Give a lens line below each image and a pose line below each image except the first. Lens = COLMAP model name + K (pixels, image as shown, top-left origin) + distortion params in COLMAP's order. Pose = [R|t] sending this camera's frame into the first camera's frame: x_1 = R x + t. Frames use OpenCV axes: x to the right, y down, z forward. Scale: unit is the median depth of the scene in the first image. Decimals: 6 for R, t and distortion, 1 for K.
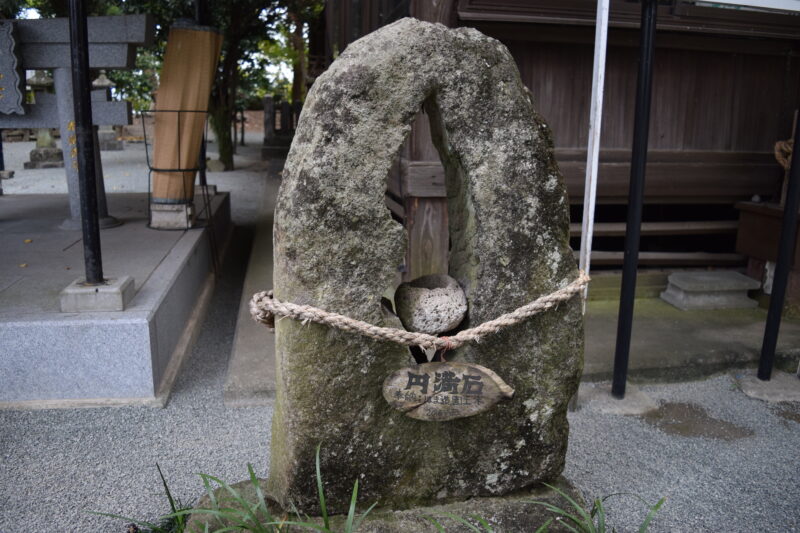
lens RADIAL K [[649.5, 0, 387.0], [0, 649.5, 266.0], [0, 0, 1]] dist [-0.082950, 0.009519]
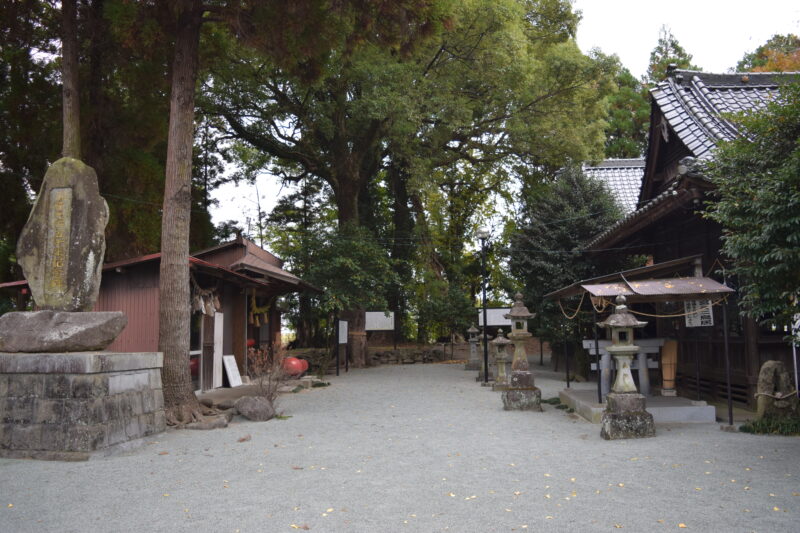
lens RADIAL K [[649.5, 0, 387.0], [0, 649.5, 266.0], [0, 0, 1]] dist [-0.082950, 0.009519]
pose [[0.963752, -0.059864, -0.259998, -1.111038], [-0.025412, 0.949476, -0.312810, 0.494345], [0.265588, 0.308078, 0.913538, -3.542285]]
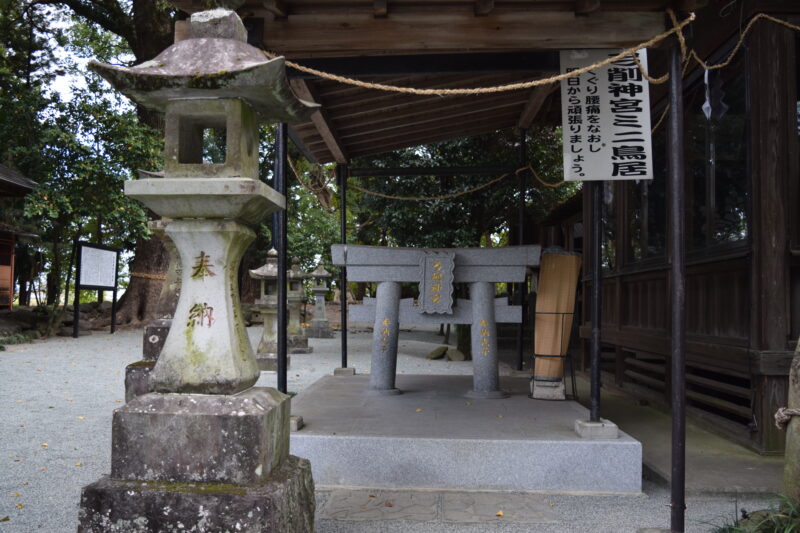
lens RADIAL K [[740.9, 0, 400.0], [0, 740.9, 266.5], [0, 0, 1]] dist [-0.080332, 0.009554]
pose [[0.977446, -0.013889, -0.210727, -0.398871], [-0.044121, 0.962384, -0.268086, 0.124503], [0.206523, 0.271338, 0.940066, -0.718598]]
